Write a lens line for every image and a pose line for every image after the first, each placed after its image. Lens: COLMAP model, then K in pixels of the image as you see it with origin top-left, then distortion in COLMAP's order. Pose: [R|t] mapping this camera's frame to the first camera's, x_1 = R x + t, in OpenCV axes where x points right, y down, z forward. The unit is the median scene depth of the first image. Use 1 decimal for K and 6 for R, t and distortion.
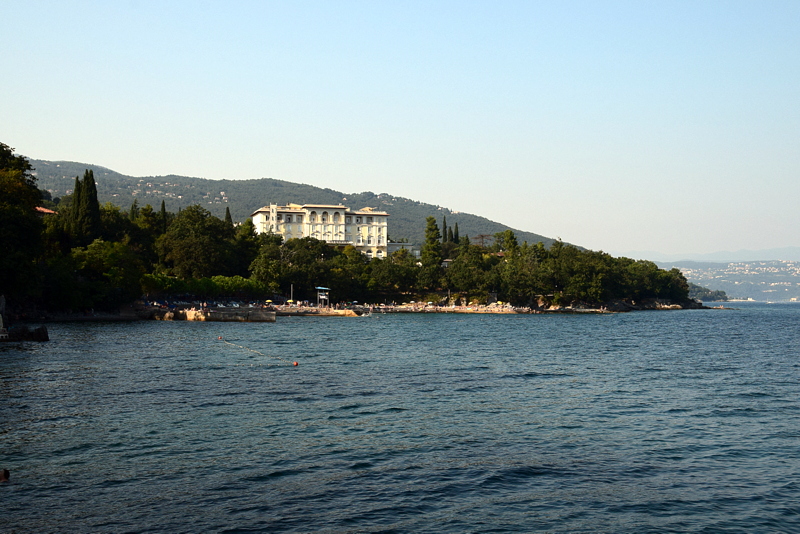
lens RADIAL K [[1011.8, 0, 399.7], [0, 1011.8, 263.3], [0, 0, 1]] dist [0.081539, 0.000000]
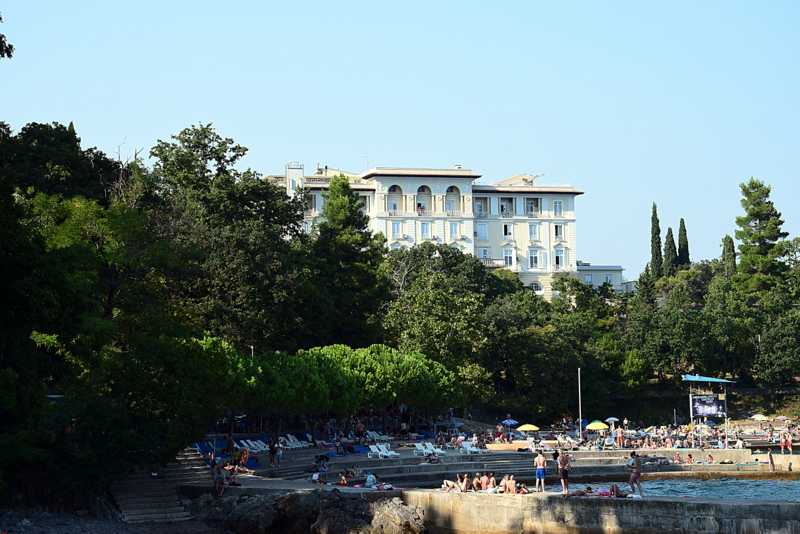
lens RADIAL K [[1778.8, 0, 399.3], [0, 1778.8, 267.1], [0, 0, 1]] dist [0.421945, 0.000000]
pose [[0.997387, -0.027369, 0.066864, -0.129414], [0.030180, 0.998687, -0.041396, 0.007646], [-0.065643, 0.043306, 0.996903, 0.325508]]
